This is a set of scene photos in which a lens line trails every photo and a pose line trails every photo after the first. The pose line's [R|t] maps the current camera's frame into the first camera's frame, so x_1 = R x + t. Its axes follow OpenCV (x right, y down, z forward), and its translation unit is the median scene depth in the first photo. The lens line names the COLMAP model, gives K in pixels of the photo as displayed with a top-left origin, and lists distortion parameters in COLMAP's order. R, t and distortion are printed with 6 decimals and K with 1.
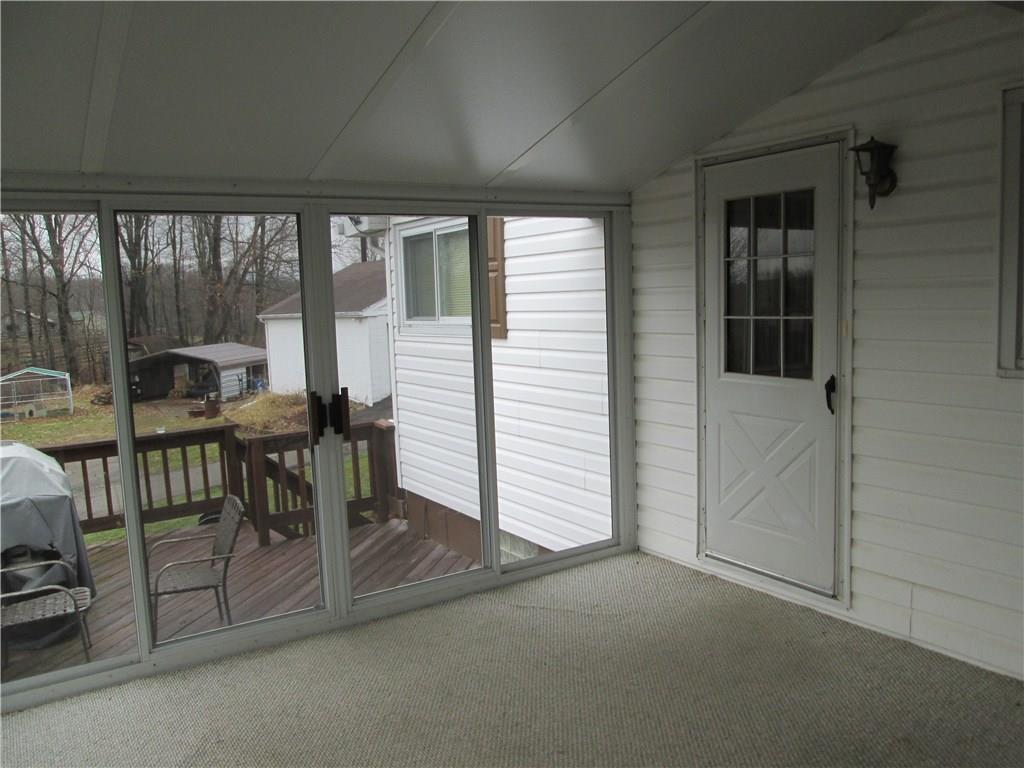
lens RADIAL K [[838.7, 0, 511.5], [0, 838.7, 383.9], [0, 0, 1]] dist [-0.006211, -0.001953]
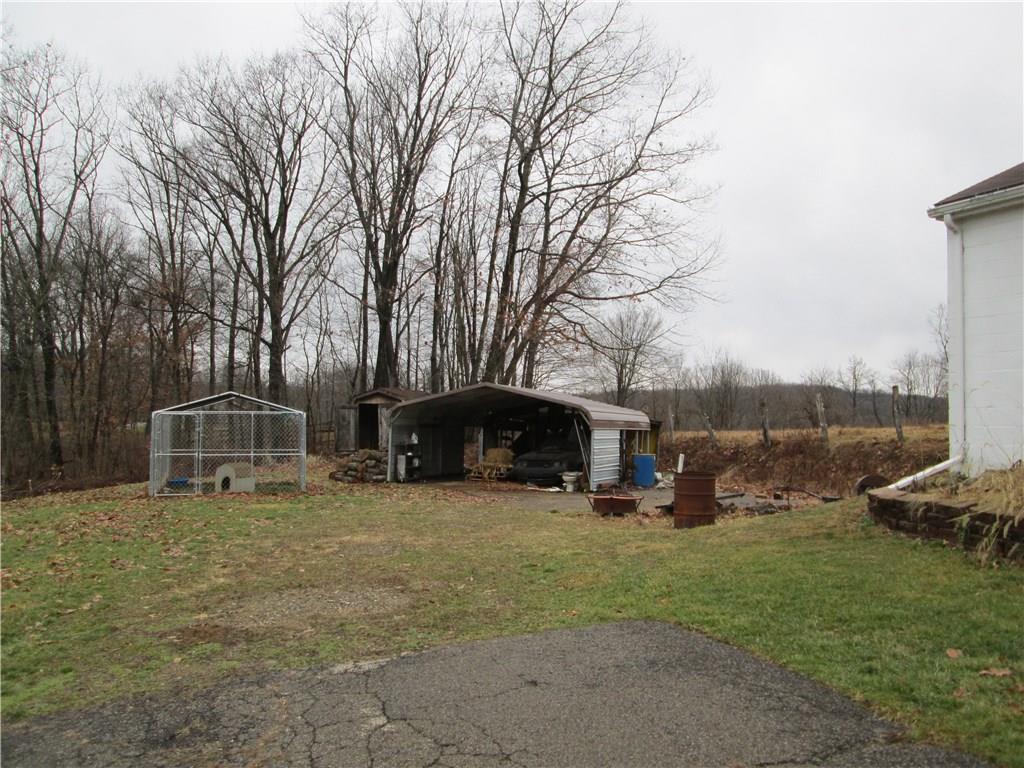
lens RADIAL K [[838.7, 0, 511.1], [0, 838.7, 386.2], [0, 0, 1]] dist [-0.006211, -0.001953]
pose [[0.980501, 0.048854, -0.190345, -0.294462], [-0.077915, 0.985865, -0.148322, 0.035841], [0.180409, 0.160261, 0.970448, 0.501180]]
